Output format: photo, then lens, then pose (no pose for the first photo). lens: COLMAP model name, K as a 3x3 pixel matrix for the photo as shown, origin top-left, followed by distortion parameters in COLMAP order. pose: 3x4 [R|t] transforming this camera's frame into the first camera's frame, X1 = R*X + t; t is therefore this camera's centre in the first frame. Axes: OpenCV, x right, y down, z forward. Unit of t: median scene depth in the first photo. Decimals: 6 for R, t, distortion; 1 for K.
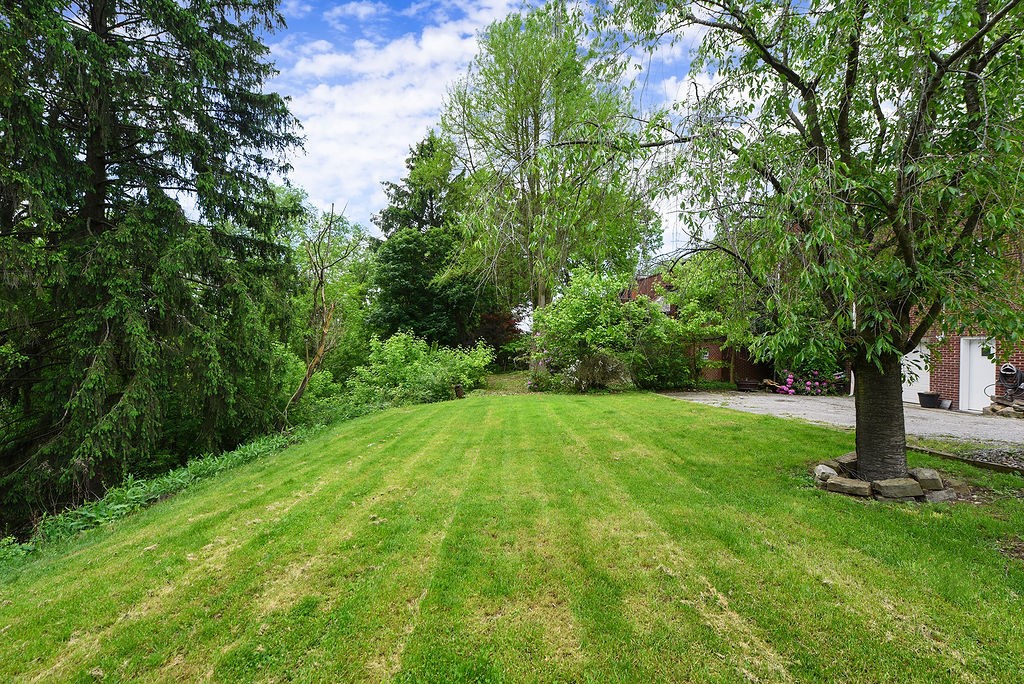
lens RADIAL K [[416.4, 0, 512.0], [0, 416.4, 342.0], [0, 0, 1]] dist [-0.000446, -0.000020]
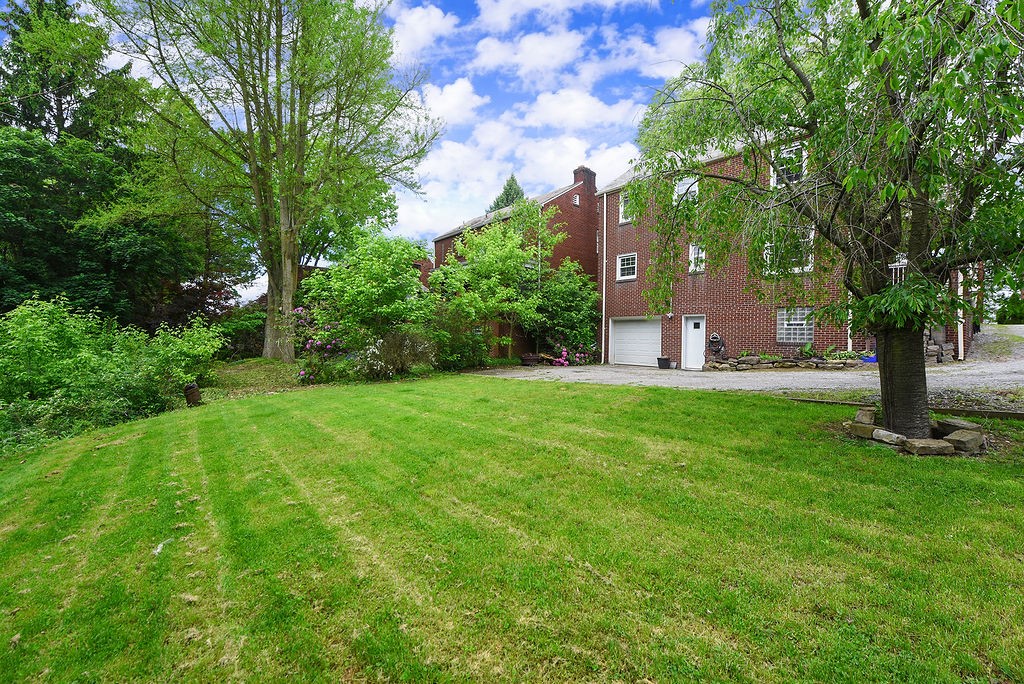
lens RADIAL K [[415.7, 0, 512.0], [0, 415.7, 342.0], [0, 0, 1]] dist [-0.021875, 0.000037]
pose [[0.774795, -0.027756, 0.631603, -0.140190], [-0.000332, 0.999018, 0.044309, 0.011027], [-0.632213, -0.034540, 0.774025, 0.209542]]
